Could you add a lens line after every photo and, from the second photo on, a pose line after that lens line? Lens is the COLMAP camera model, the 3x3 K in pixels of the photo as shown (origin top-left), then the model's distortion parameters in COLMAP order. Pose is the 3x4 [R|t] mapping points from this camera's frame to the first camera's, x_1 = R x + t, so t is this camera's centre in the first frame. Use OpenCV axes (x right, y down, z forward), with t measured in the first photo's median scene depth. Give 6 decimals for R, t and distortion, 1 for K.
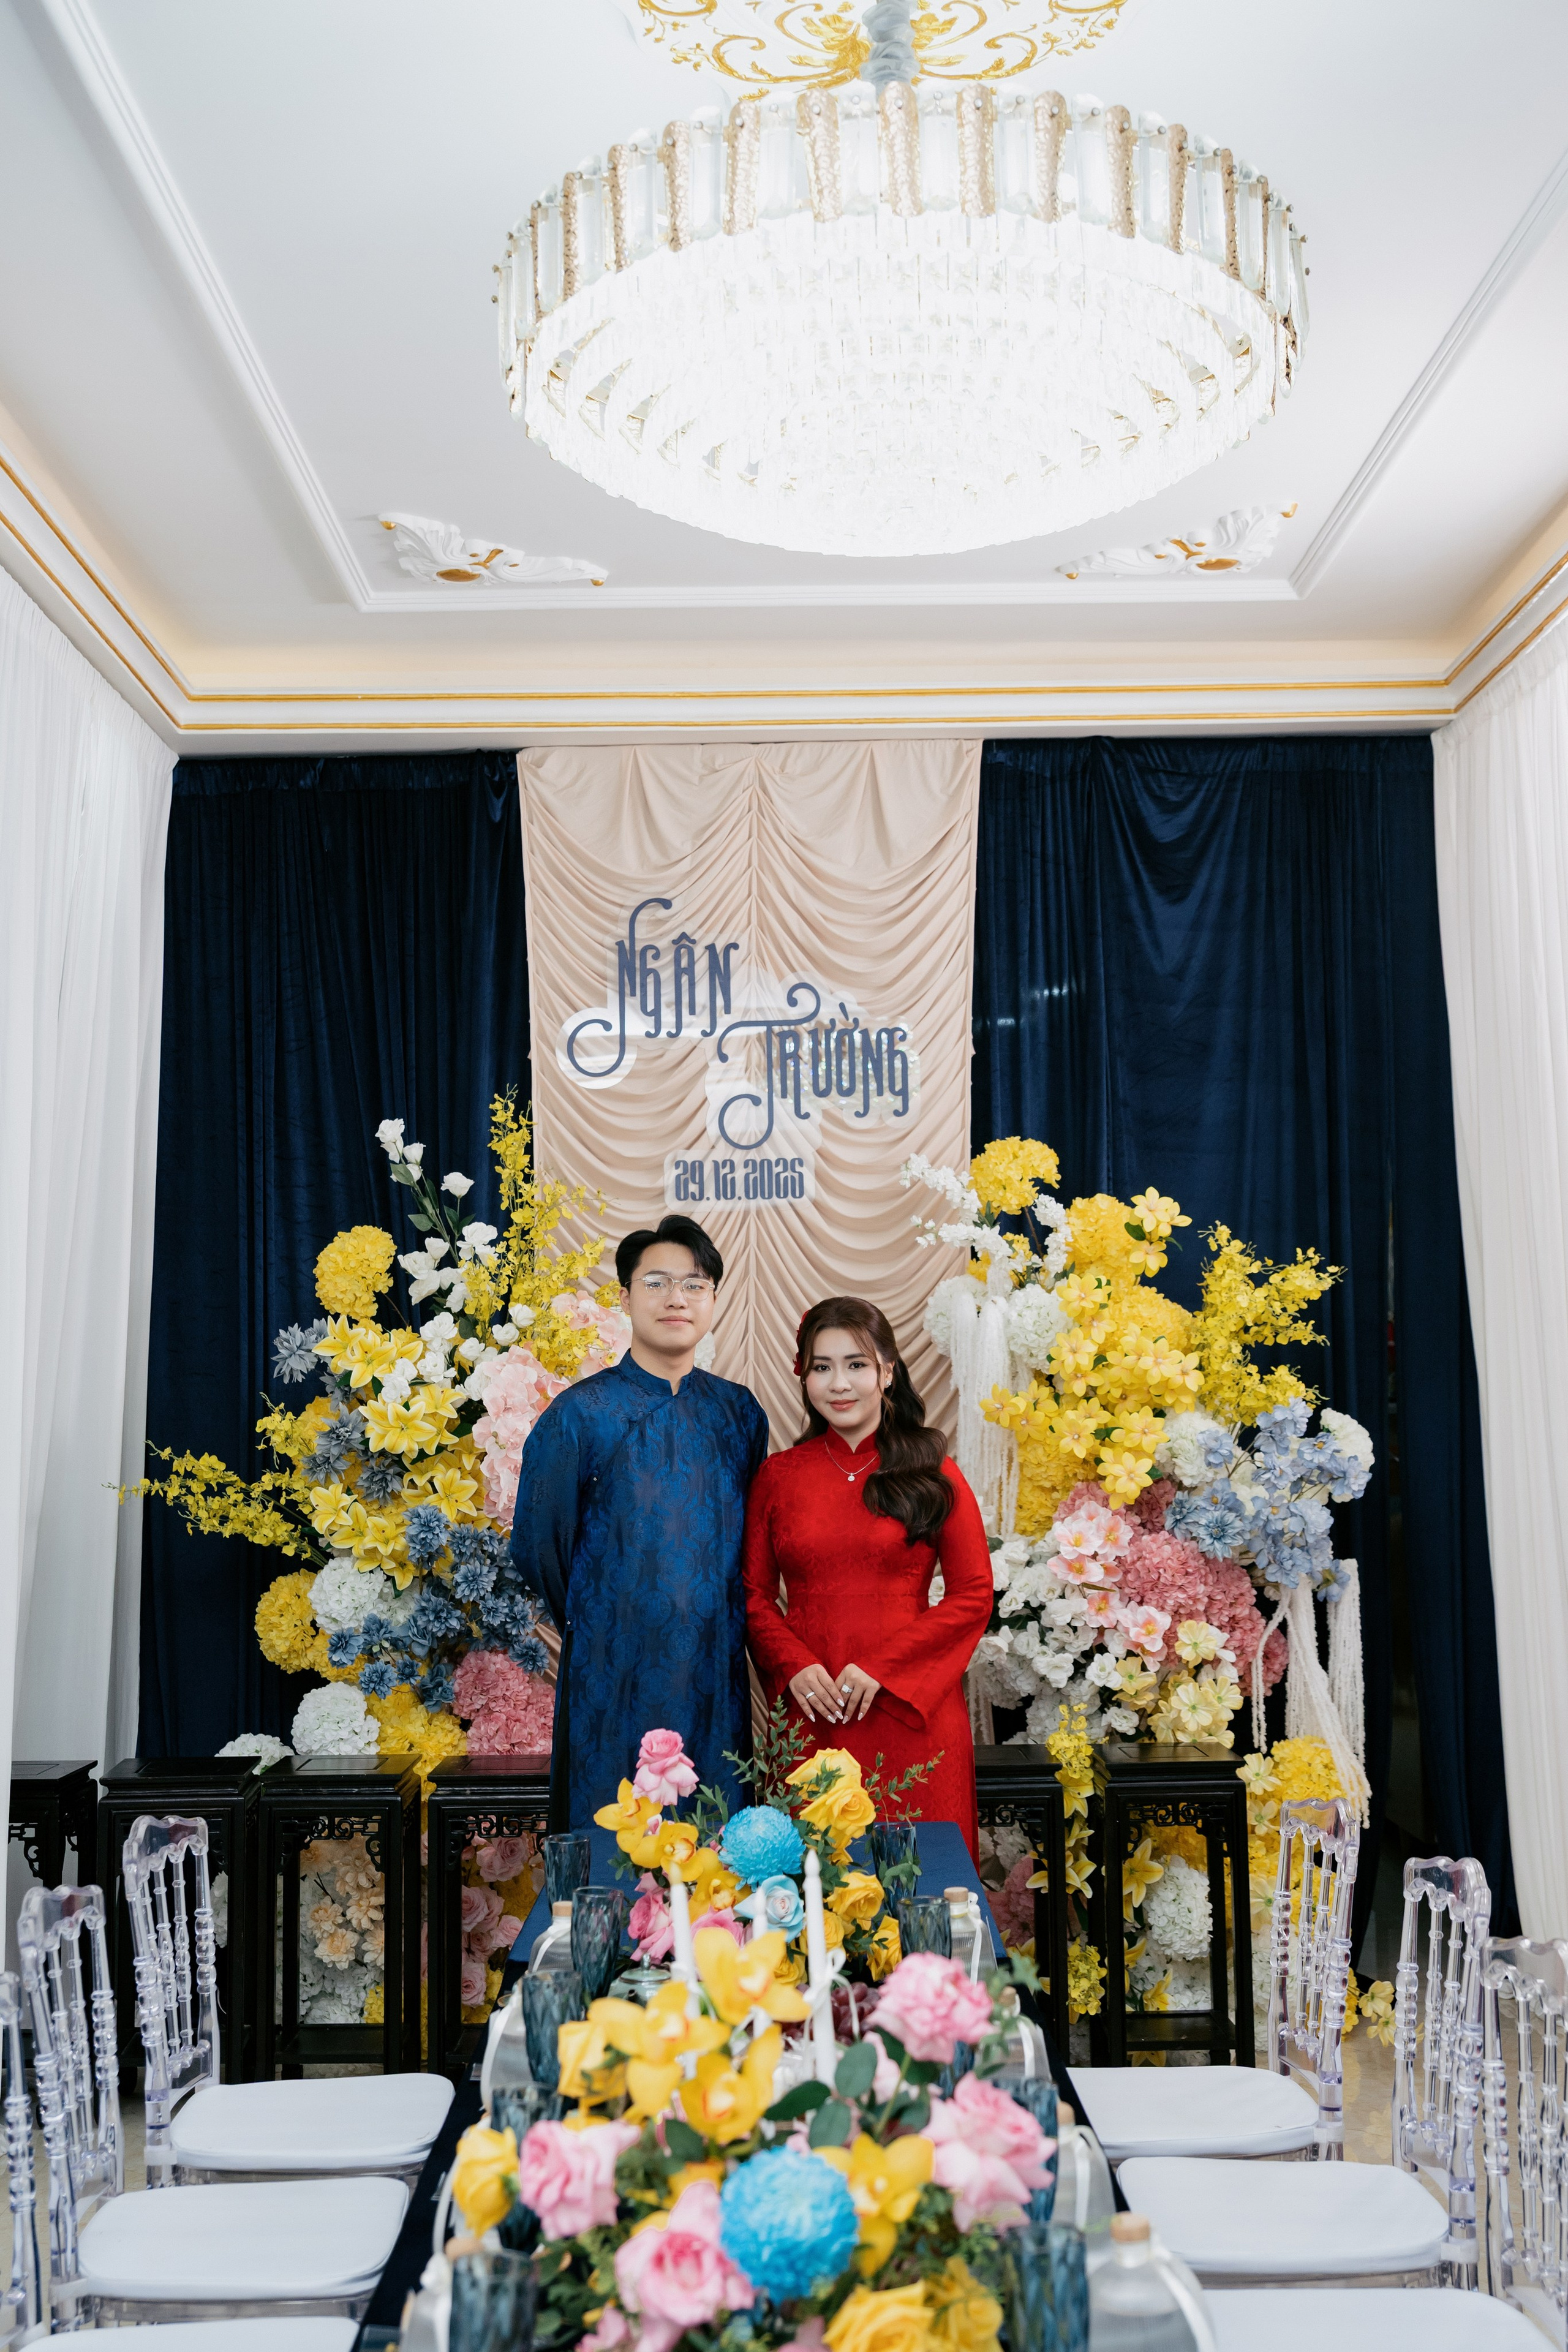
lens RADIAL K [[2609.7, 0, 784.0], [0, 2609.7, 1176.0], [0, 0, 1]] dist [0.000170, -0.007402]
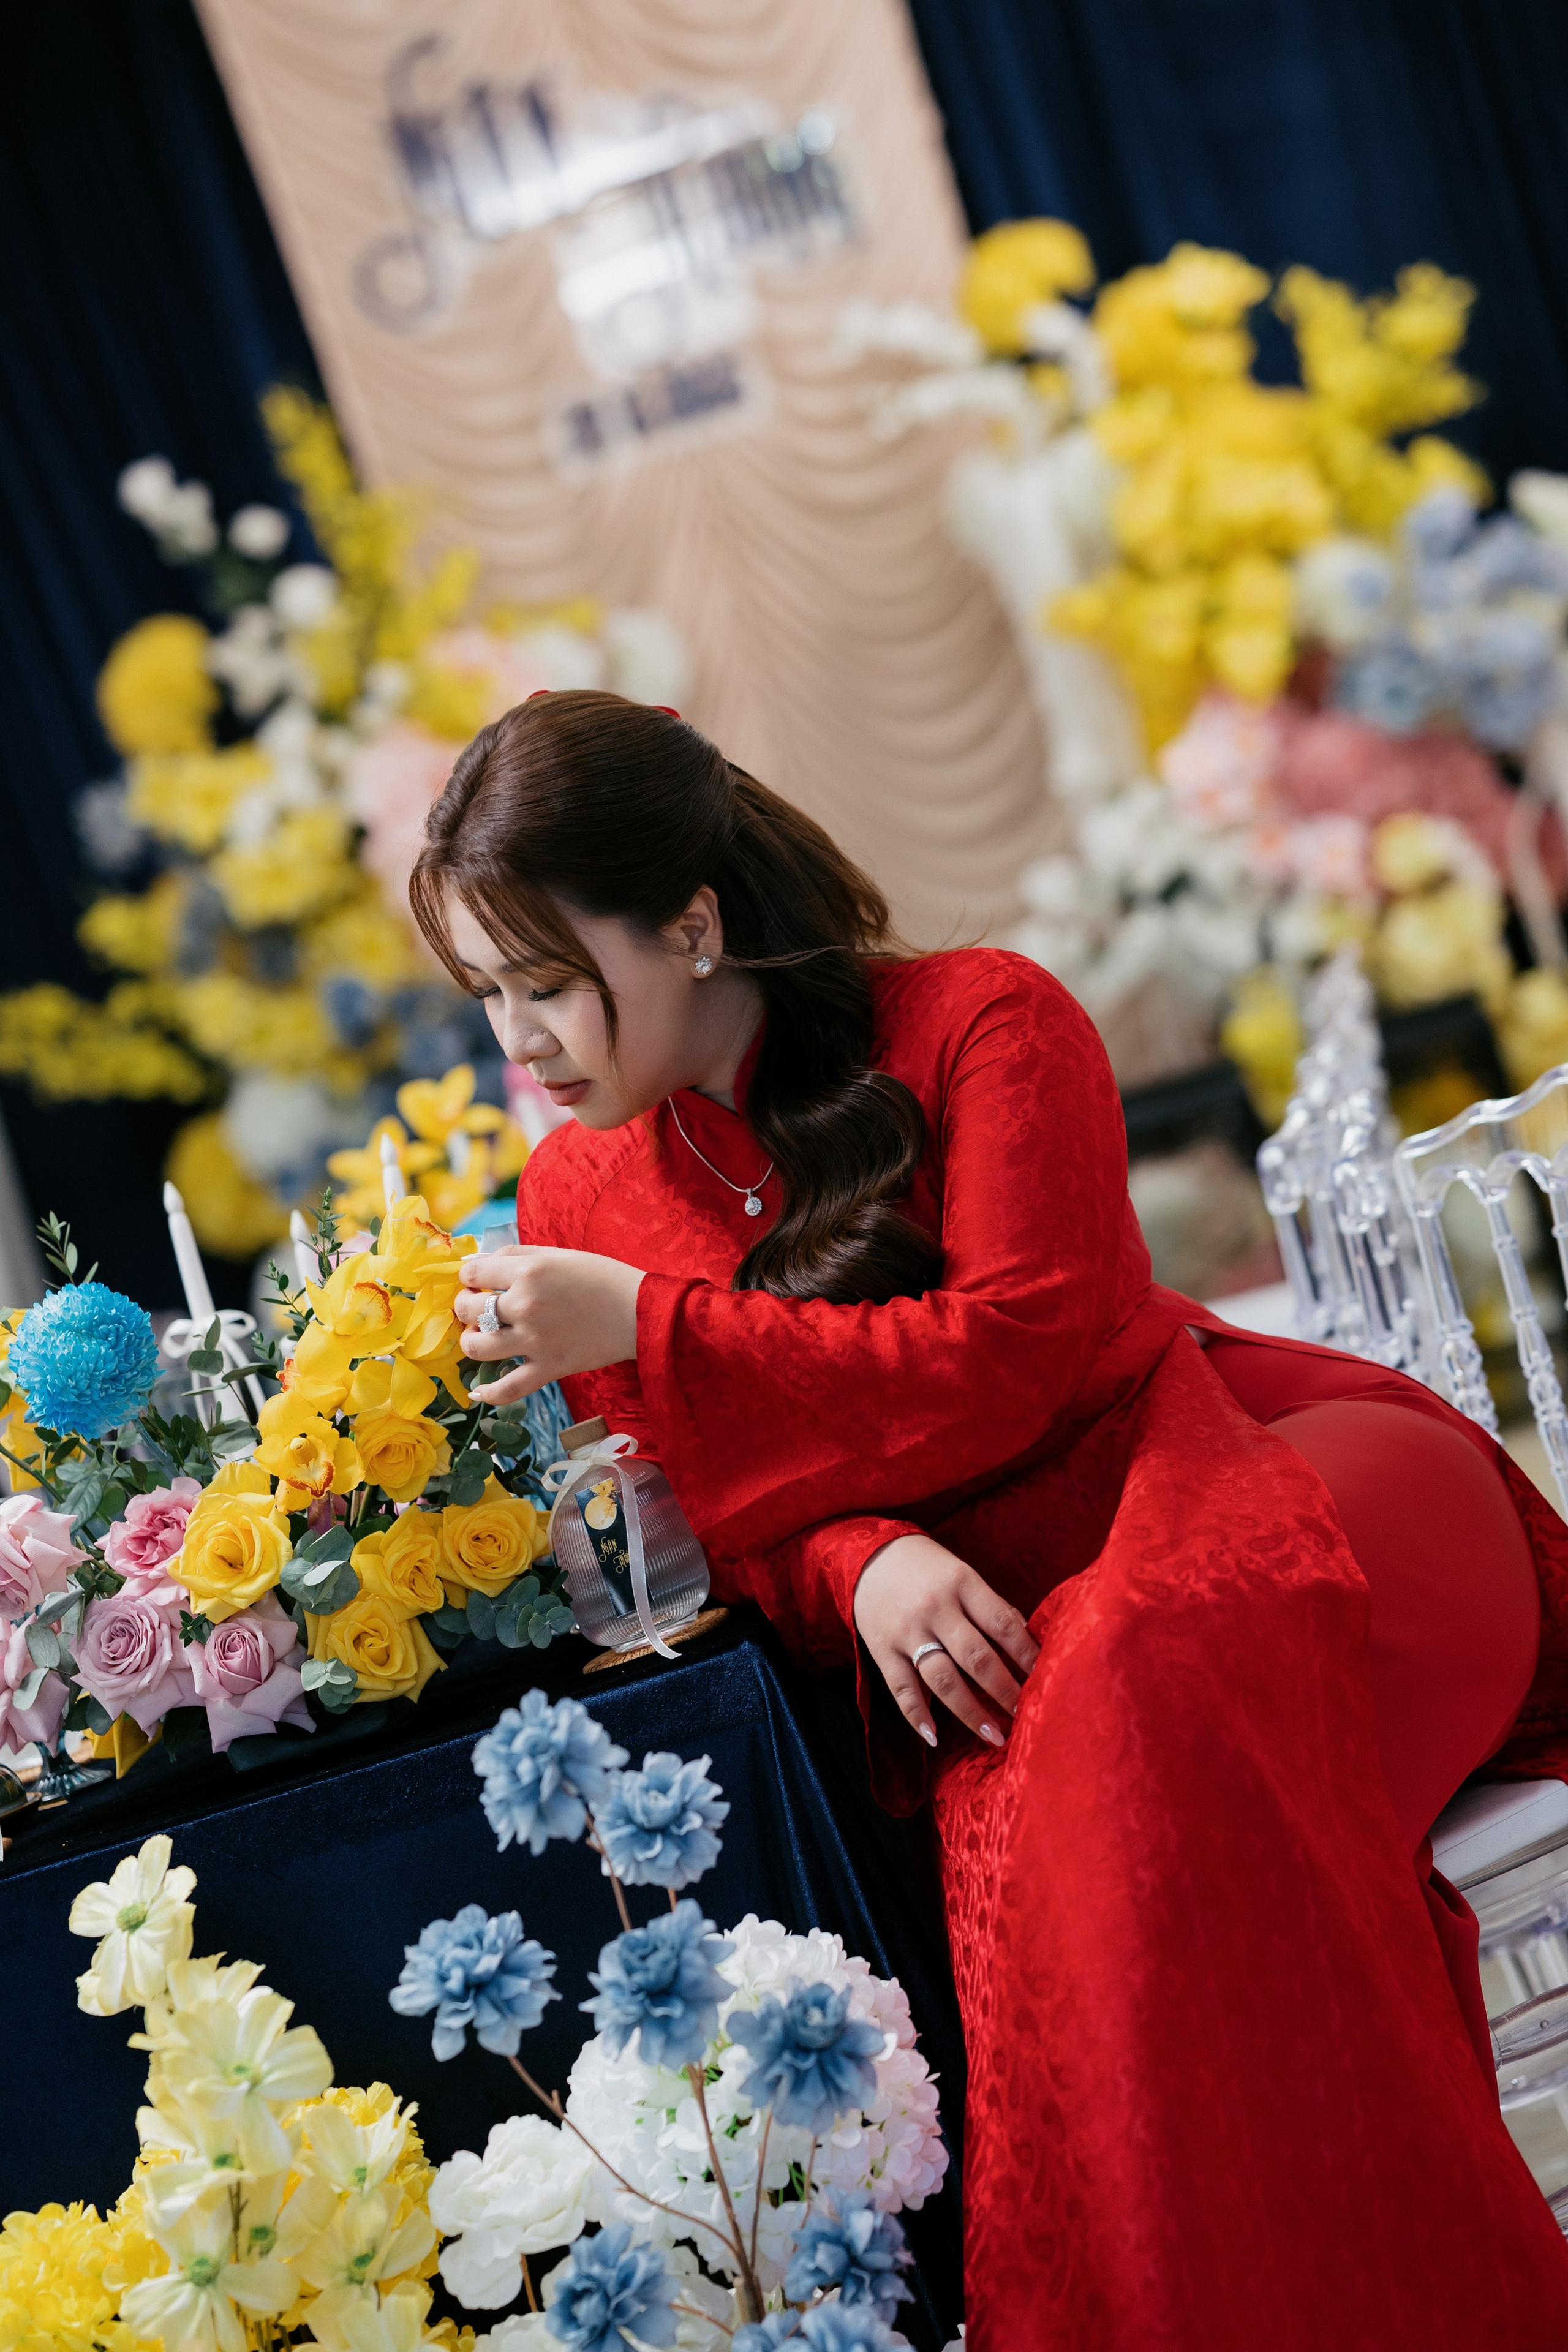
lens RADIAL K [[5523.7, 0, 784.0], [0, 5523.7, 1176.0], [0, 0, 1]] dist [-0.009052, -0.091114]
pose [[0.954557, -0.275494, -0.113684, 0.136341], [0.289242, 0.948308, 0.130580, 0.014723], [0.071834, -0.157528, 0.984898, -0.500557]]
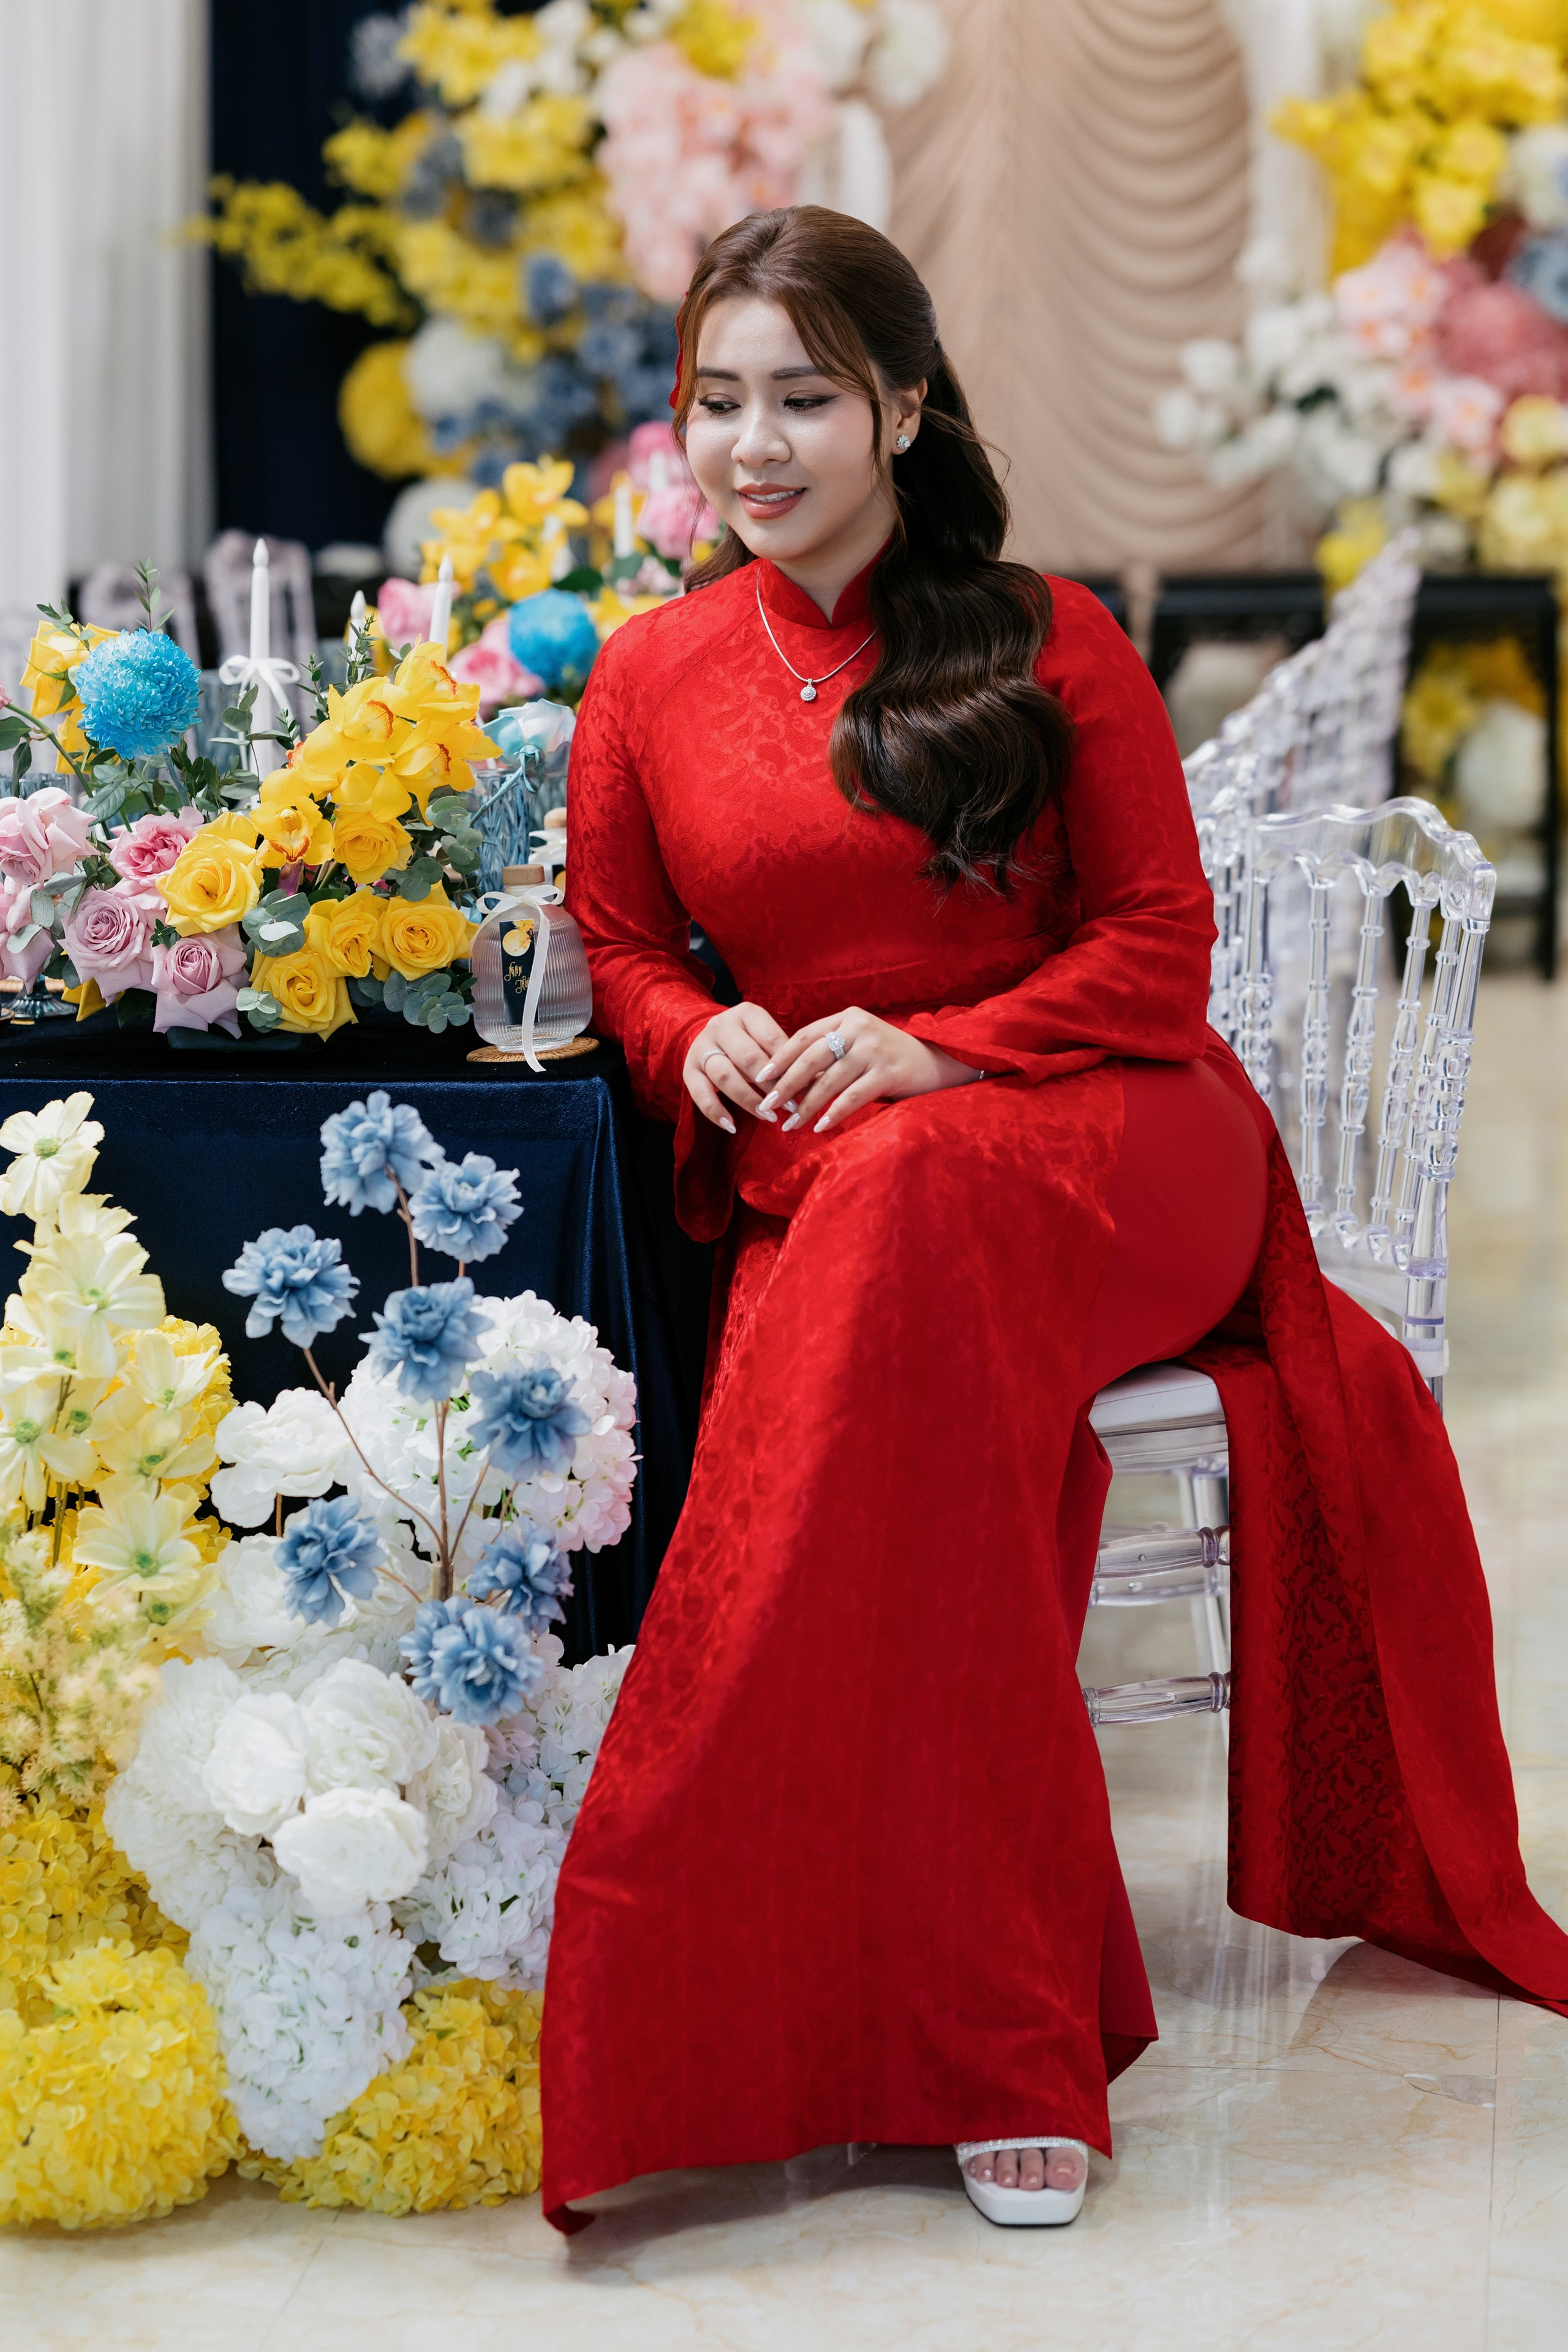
lens RADIAL K [[5523.7, 0, 784.0], [0, 5523.7, 1176.0], [0, 0, 1]] dist [-0.009052, -0.091114]
pose [[0.988048, 0.025731, -0.151983, 0.184584], [0.015031, 0.965188, 0.261124, -0.035398], [0.153412, -0.260288, 0.953266, -0.611332]]
